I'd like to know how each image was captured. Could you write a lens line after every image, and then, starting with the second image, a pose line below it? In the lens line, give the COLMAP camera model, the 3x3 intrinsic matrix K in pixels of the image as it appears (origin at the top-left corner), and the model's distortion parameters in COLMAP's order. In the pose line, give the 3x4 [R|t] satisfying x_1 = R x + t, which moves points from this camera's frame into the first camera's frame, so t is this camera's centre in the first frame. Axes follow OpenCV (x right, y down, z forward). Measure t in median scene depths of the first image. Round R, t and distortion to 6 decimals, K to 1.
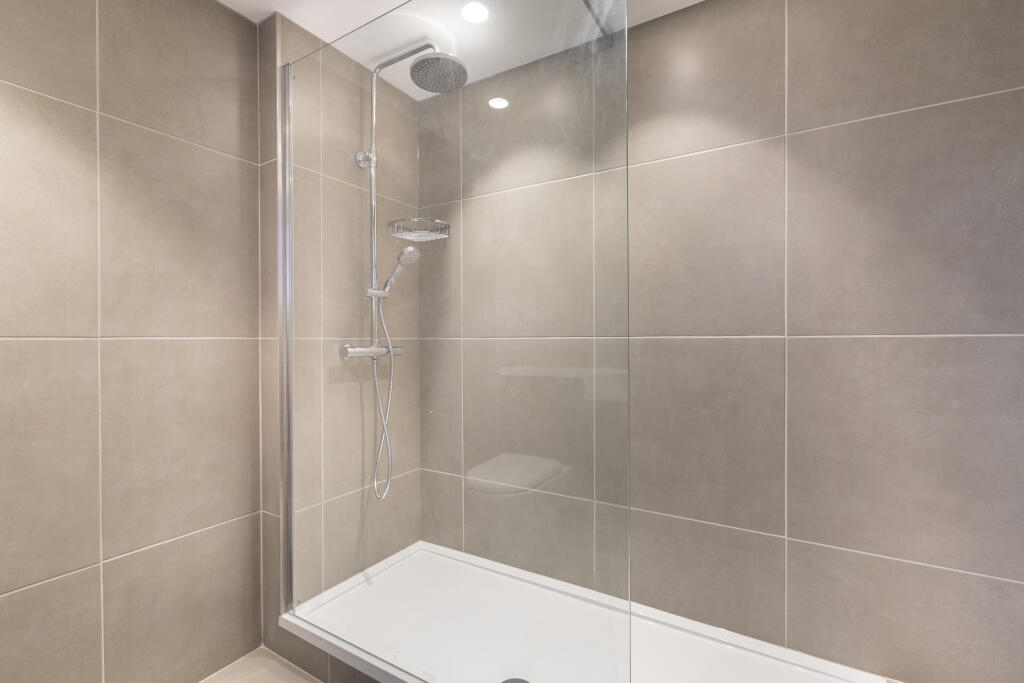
lens RADIAL K [[452.3, 0, 512.4], [0, 452.3, 342.9], [0, 0, 1]] dist [0.000674, -0.000364]
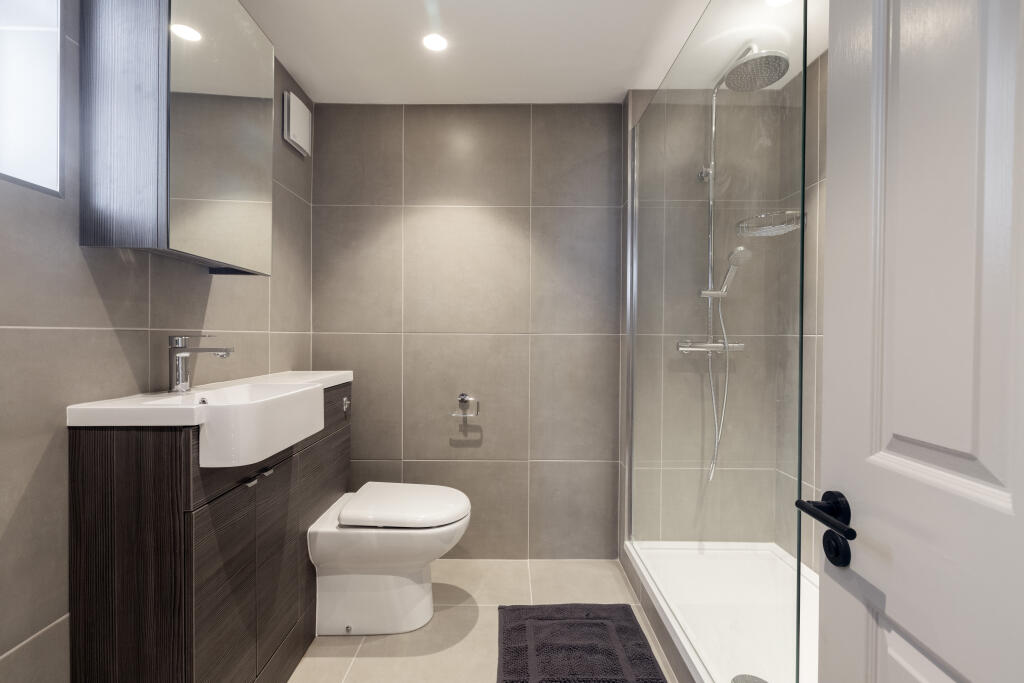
lens RADIAL K [[452.3, 0, 512.4], [0, 452.3, 342.9], [0, 0, 1]] dist [0.000674, -0.000364]
pose [[0.521656, 0.017576, -0.852975, 0.441266], [-0.012524, 0.999838, 0.012943, 0.001613], [0.853064, 0.003931, 0.521792, 0.013244]]
